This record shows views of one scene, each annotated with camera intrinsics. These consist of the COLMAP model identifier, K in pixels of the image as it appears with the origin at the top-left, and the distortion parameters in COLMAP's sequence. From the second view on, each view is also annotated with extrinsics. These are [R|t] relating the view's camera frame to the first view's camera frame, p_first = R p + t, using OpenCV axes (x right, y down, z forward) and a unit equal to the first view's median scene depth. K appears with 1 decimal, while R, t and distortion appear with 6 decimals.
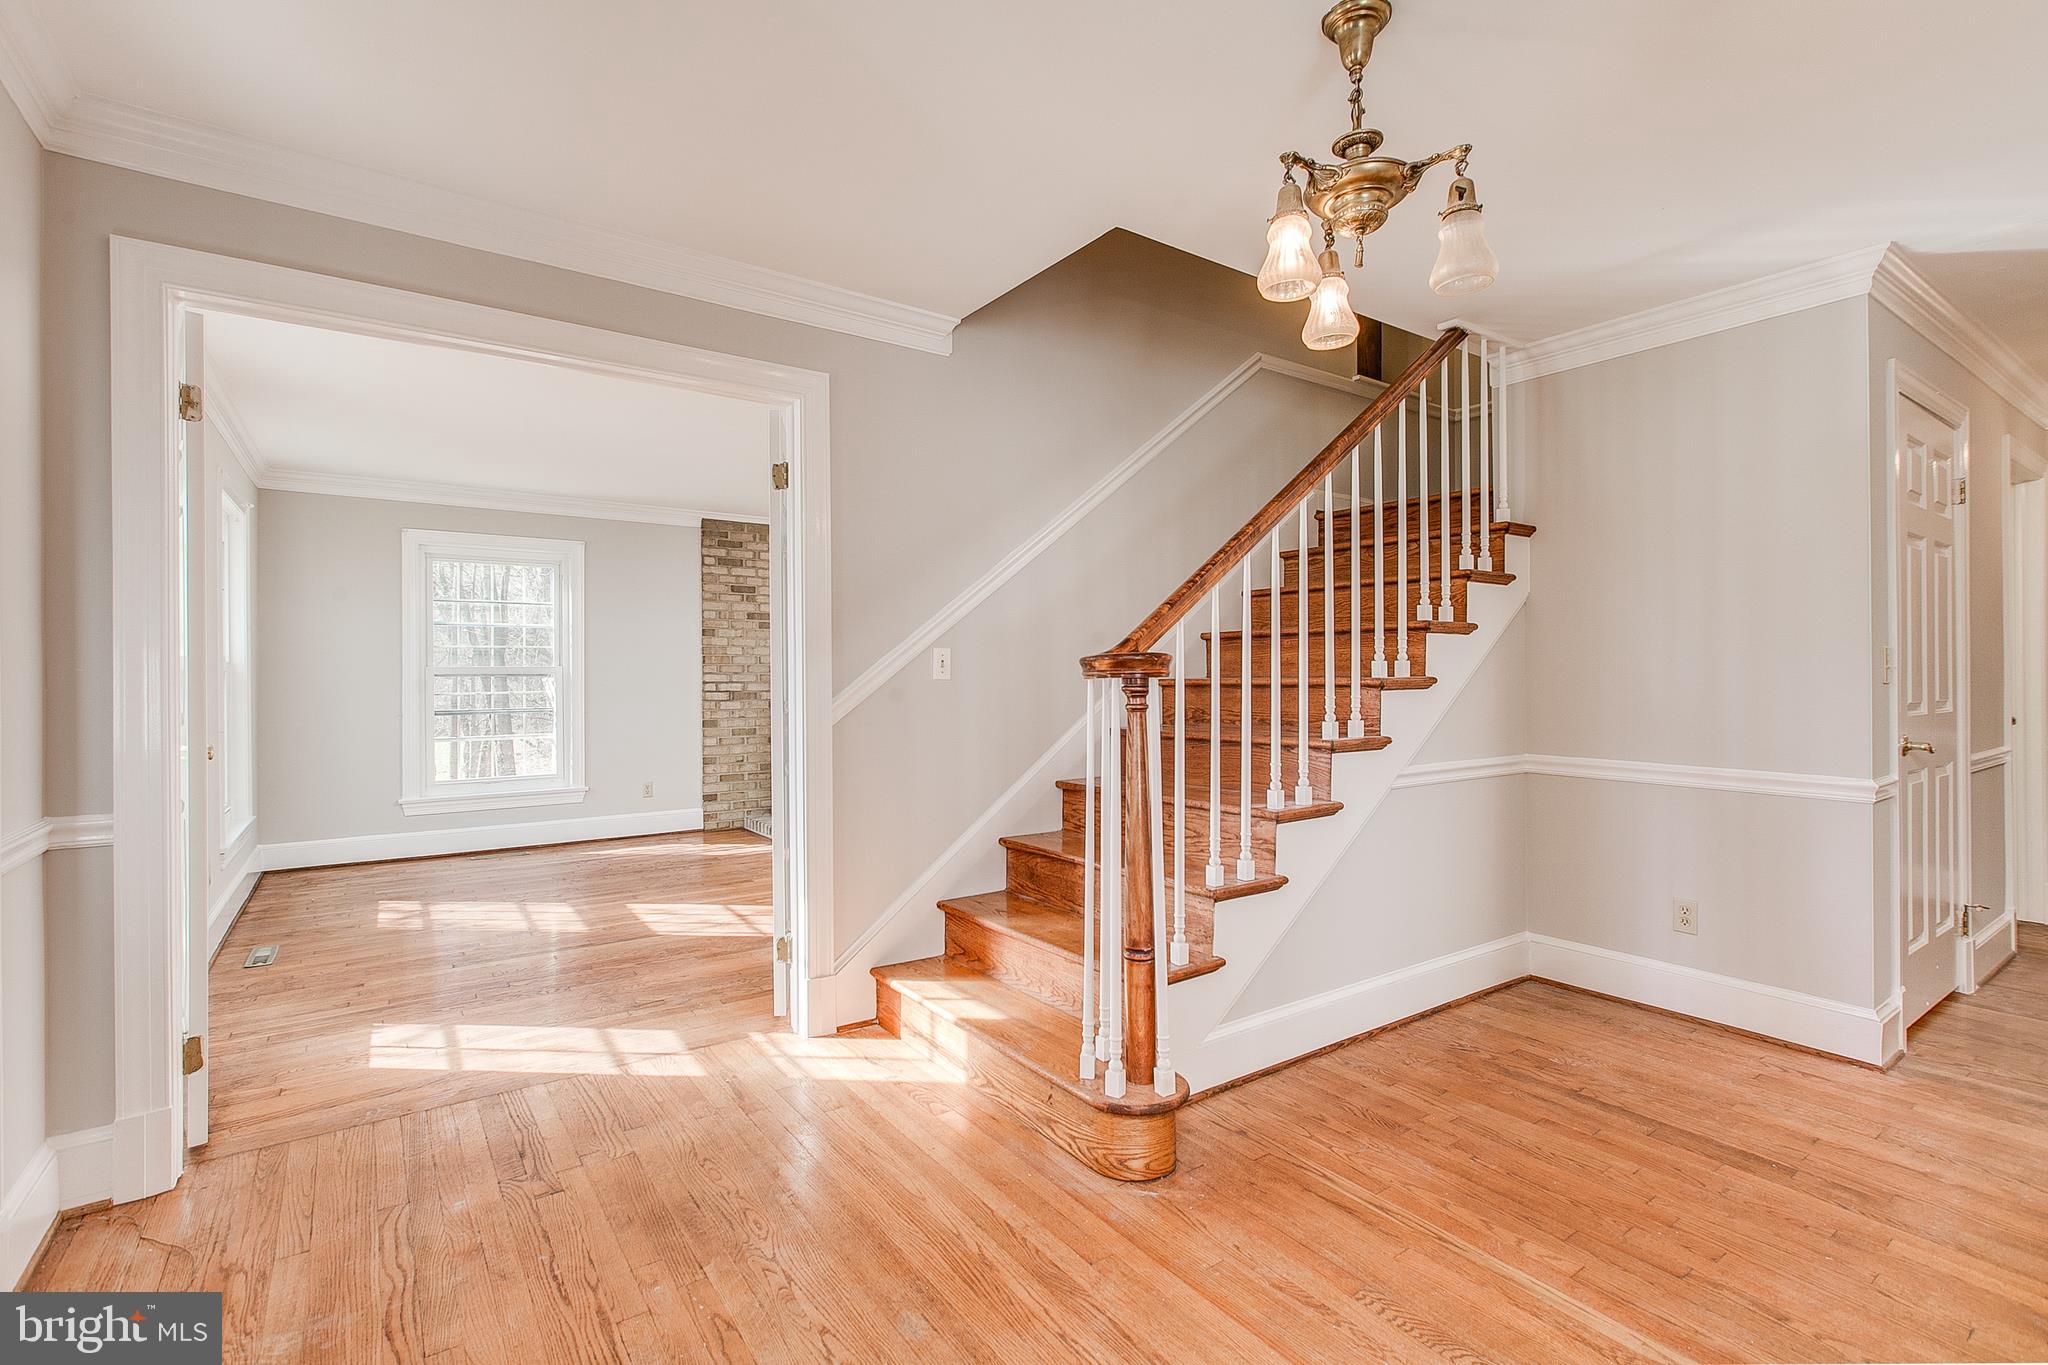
lens RADIAL K [[926.1, 0, 1020.6], [0, 926.1, 677.6], [0, 0, 1]] dist [0.001482, 0.000251]
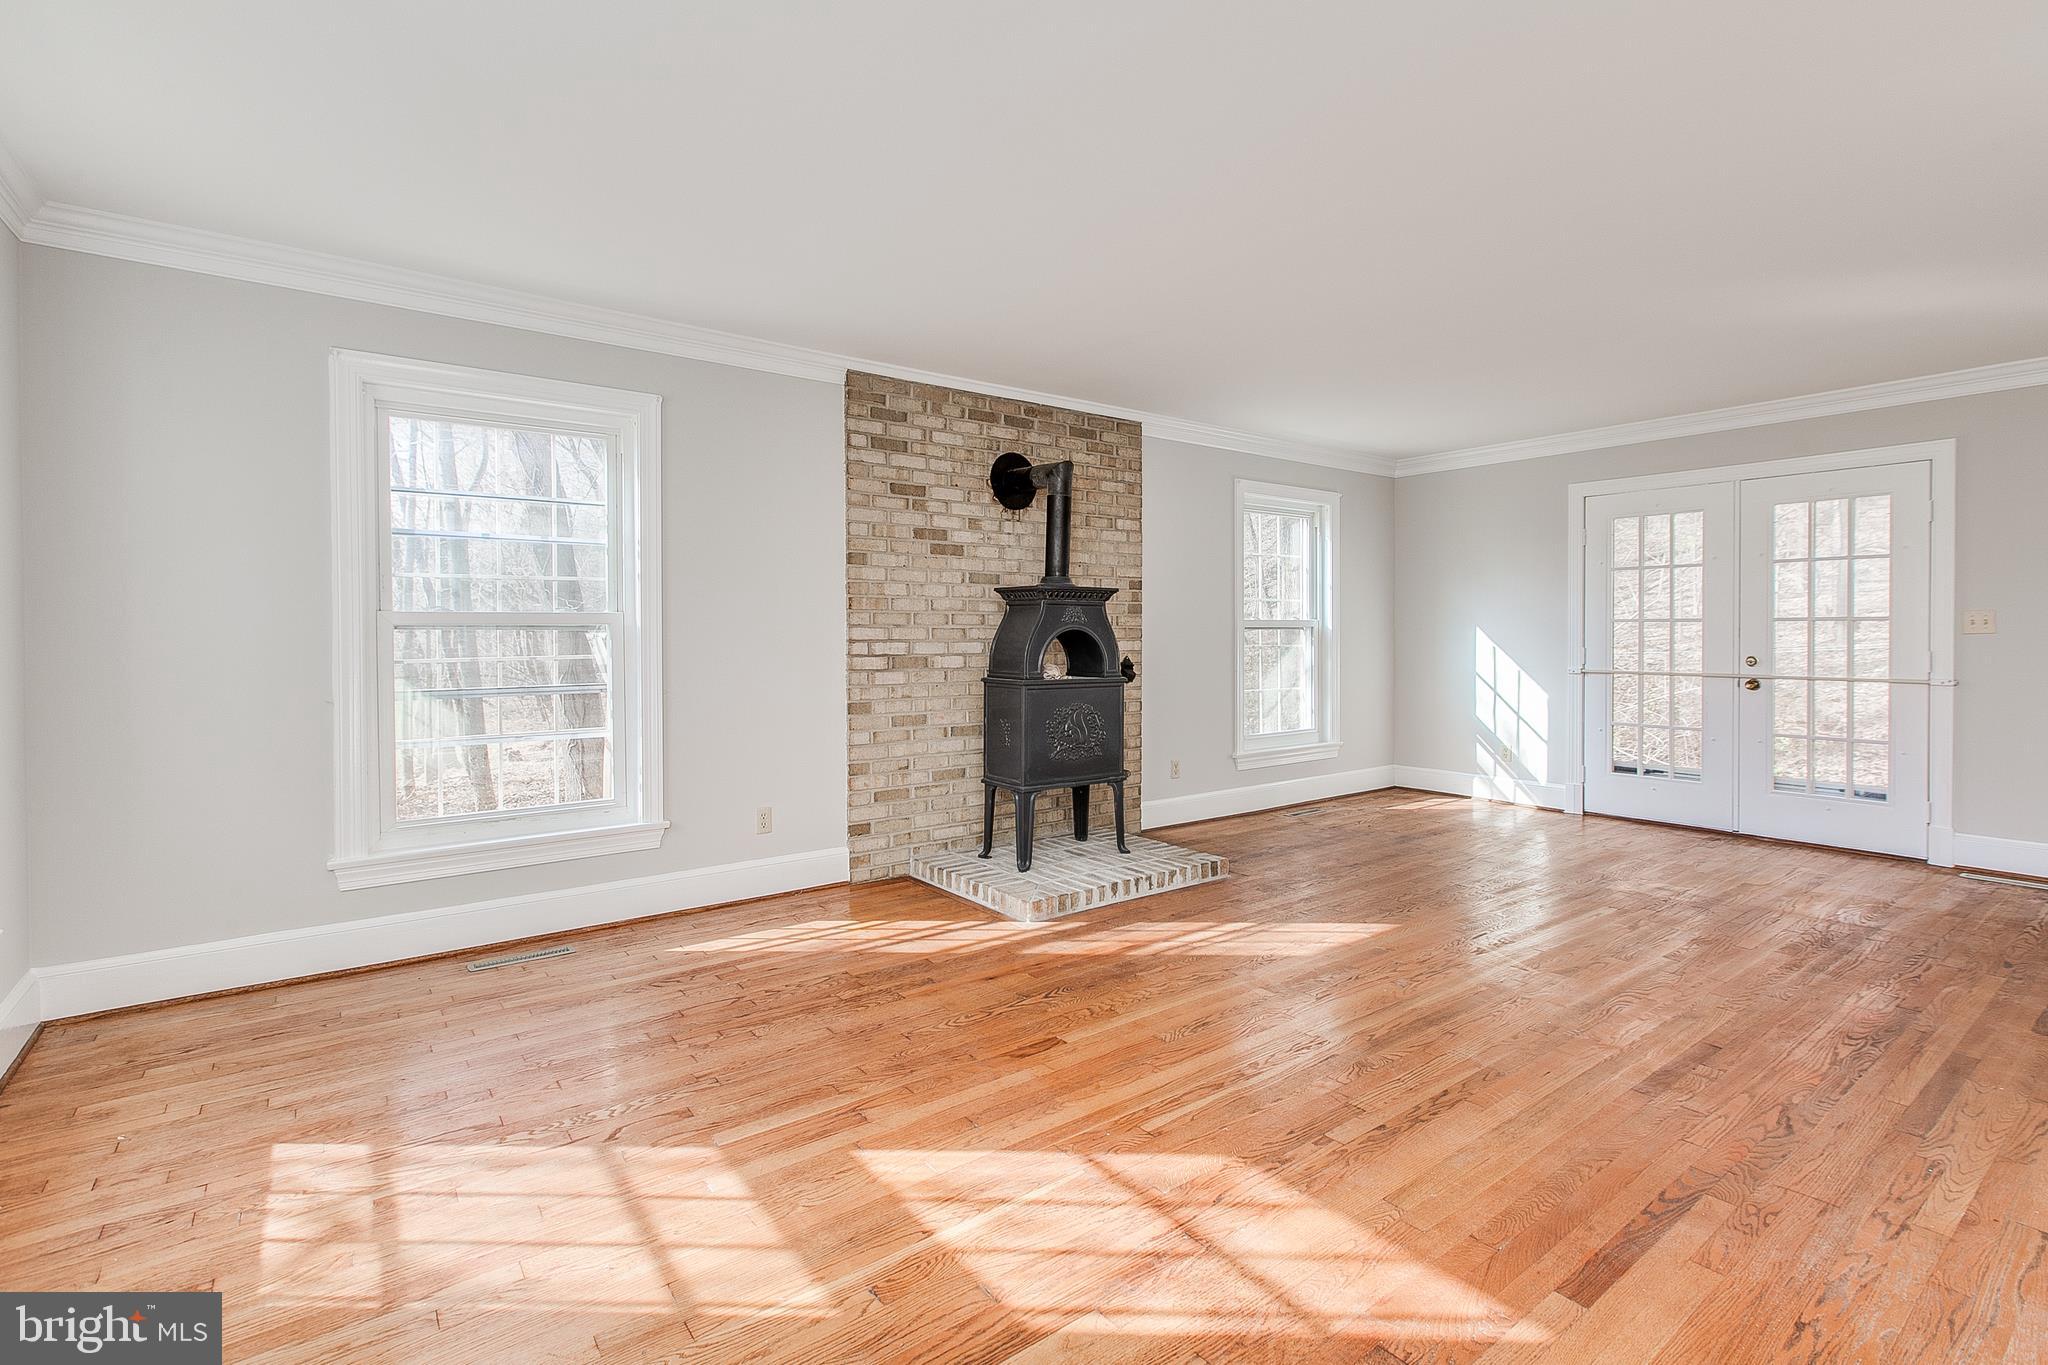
lens RADIAL K [[926.1, 0, 1039.9], [0, 926.1, 647.0], [0, 0, 1]] dist [0.001482, 0.000251]
pose [[0.998824, -0.001155, 0.048460, -0.245410], [0.000558, 0.999924, 0.012327, 0.001869], [-0.048471, -0.012286, 0.998749, 0.384436]]
